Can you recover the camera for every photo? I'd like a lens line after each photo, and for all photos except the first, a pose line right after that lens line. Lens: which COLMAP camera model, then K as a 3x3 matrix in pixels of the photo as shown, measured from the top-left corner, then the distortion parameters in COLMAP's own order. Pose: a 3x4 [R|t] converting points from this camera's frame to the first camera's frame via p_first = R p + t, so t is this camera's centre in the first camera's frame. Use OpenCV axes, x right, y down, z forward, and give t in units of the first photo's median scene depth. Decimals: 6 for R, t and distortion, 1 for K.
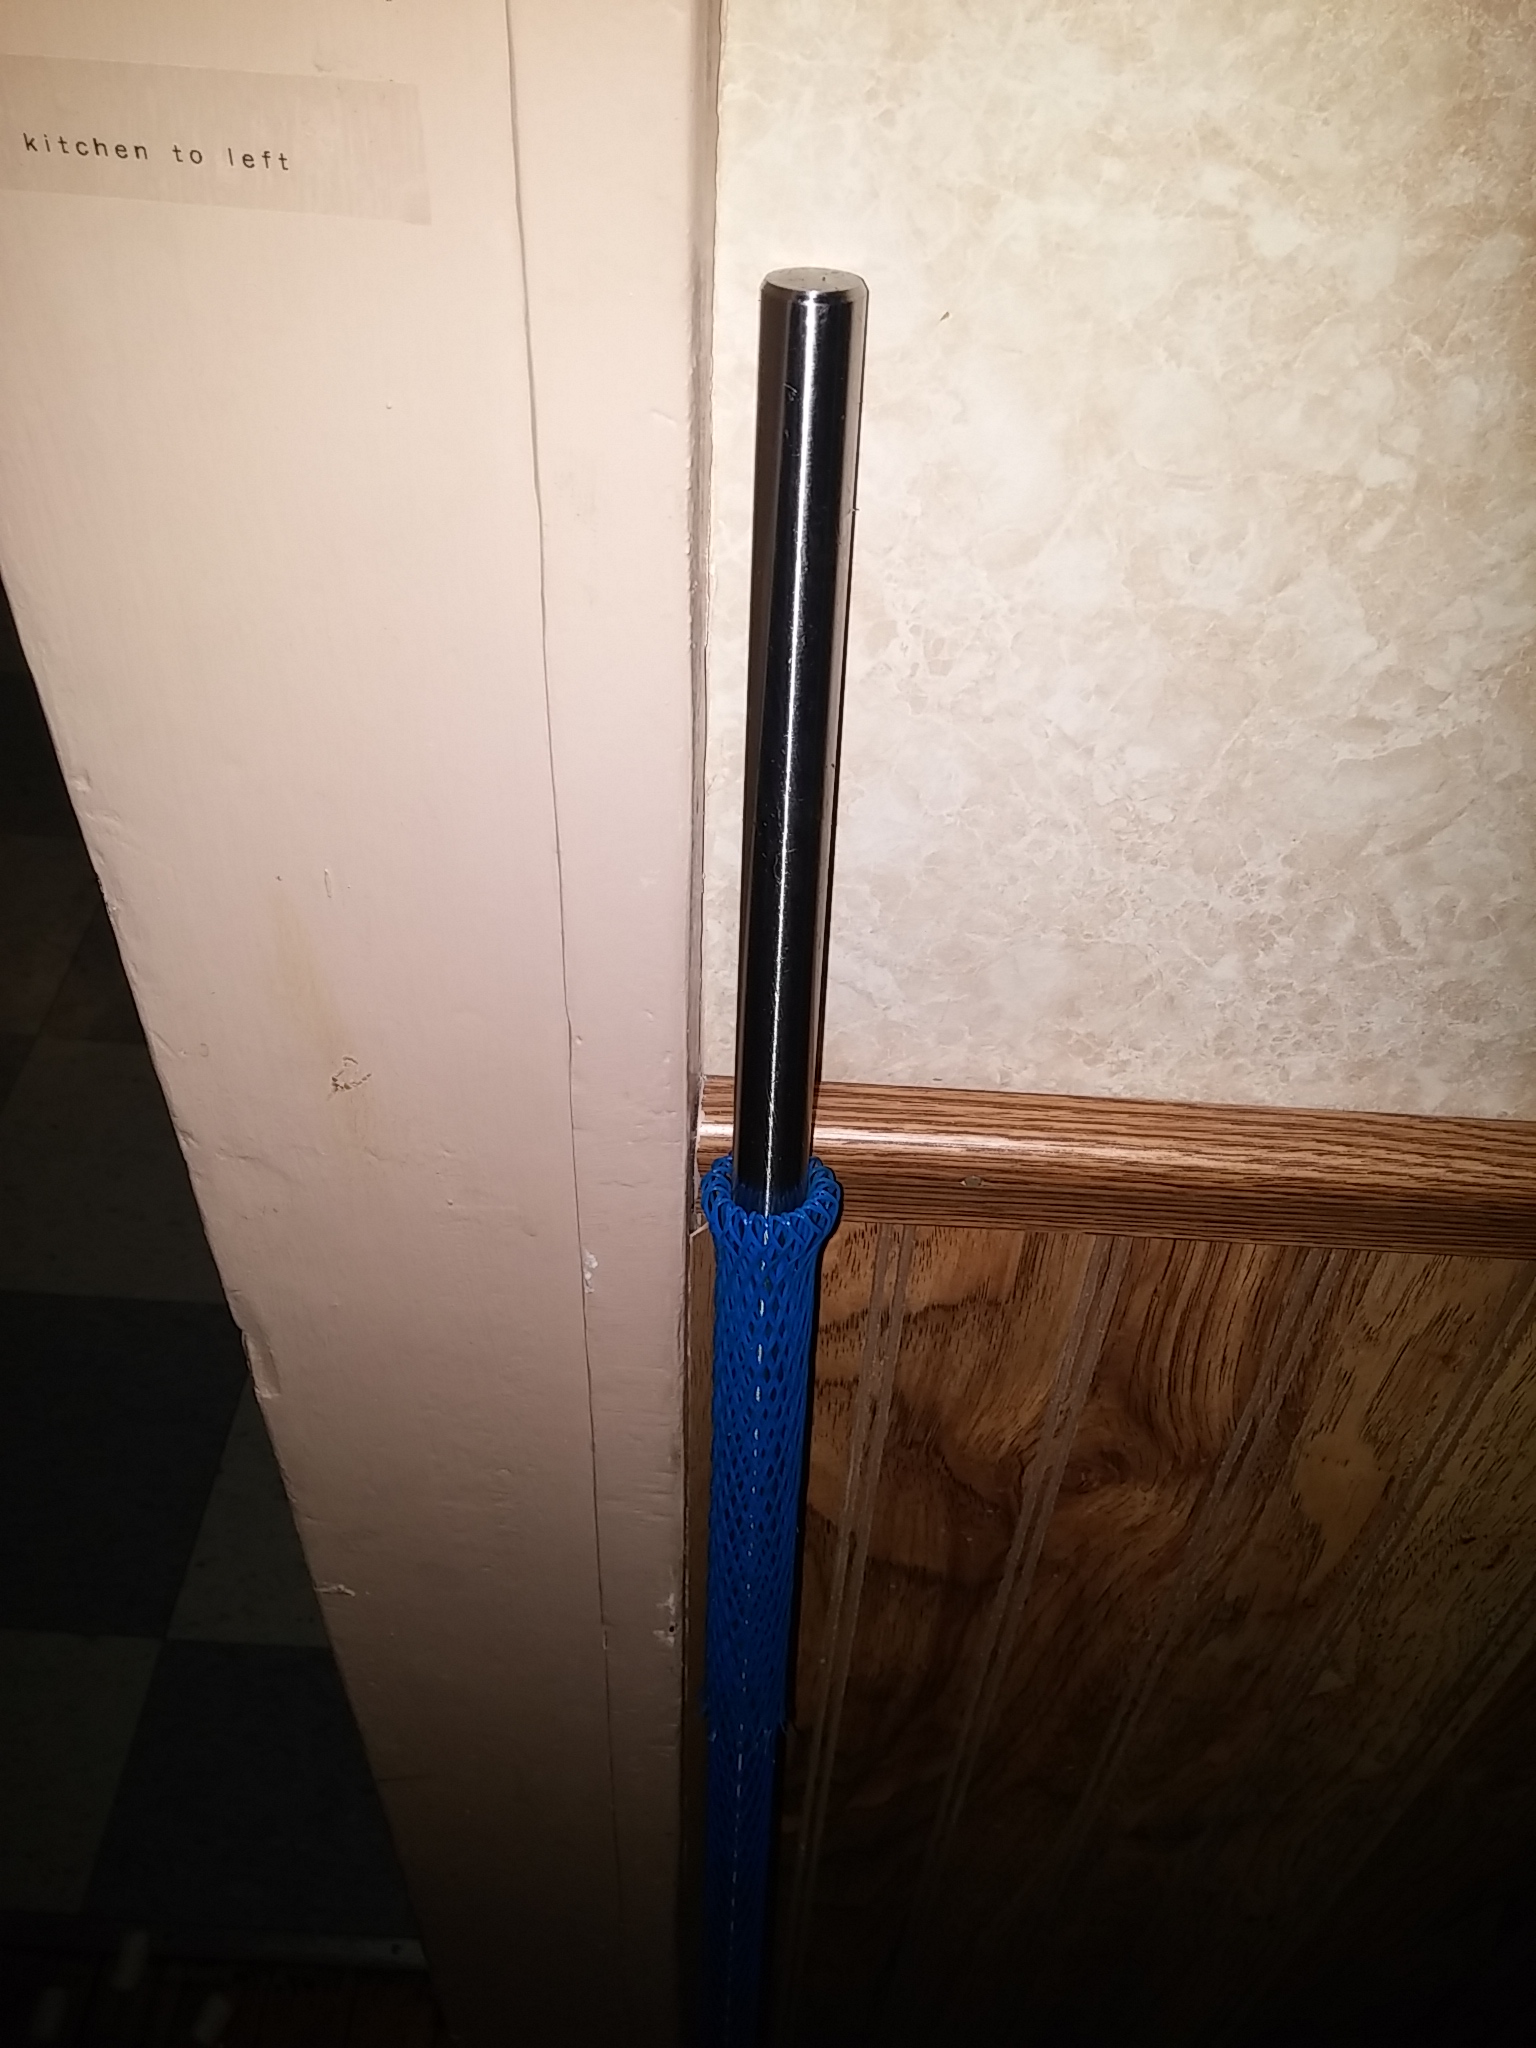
lens RADIAL K [[1687.1, 0, 768.0], [0, 1687.1, 1024.0], [0, 0, 1]] dist [0.064893, -0.093401]
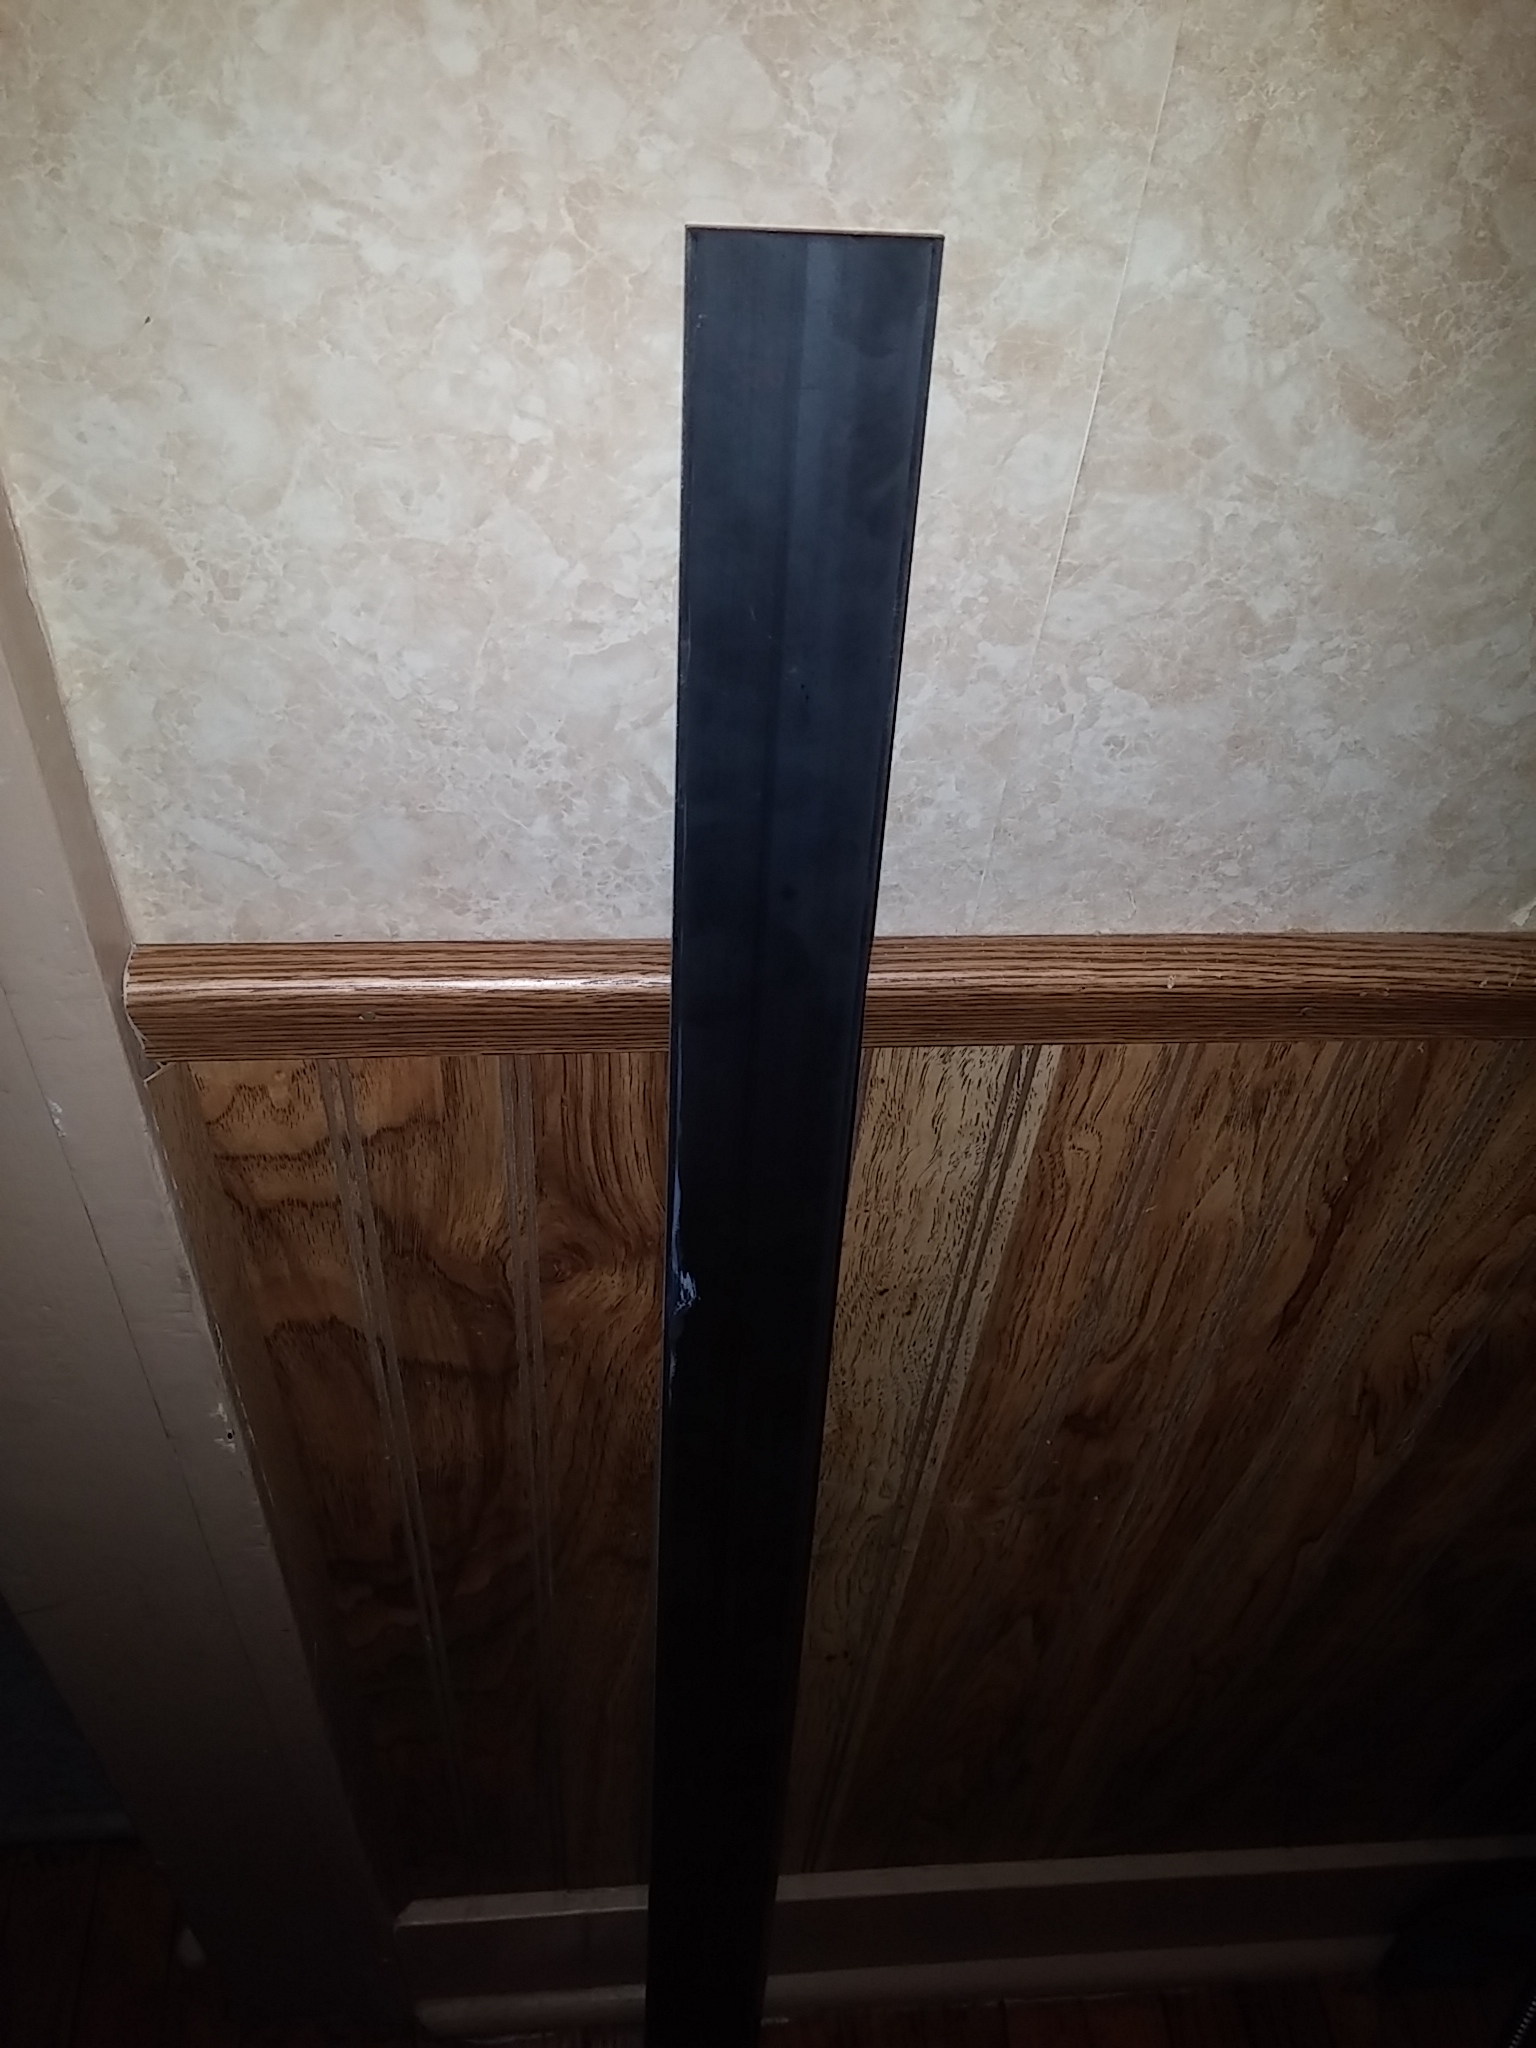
lens RADIAL K [[1687.1, 0, 768.0], [0, 1687.1, 1024.0], [0, 0, 1]] dist [0.064893, -0.093401]
pose [[0.991141, -0.072919, 0.111001, 0.291814], [0.067507, 0.996375, 0.051770, 0.059155], [-0.114374, -0.043818, 0.992471, -0.267550]]
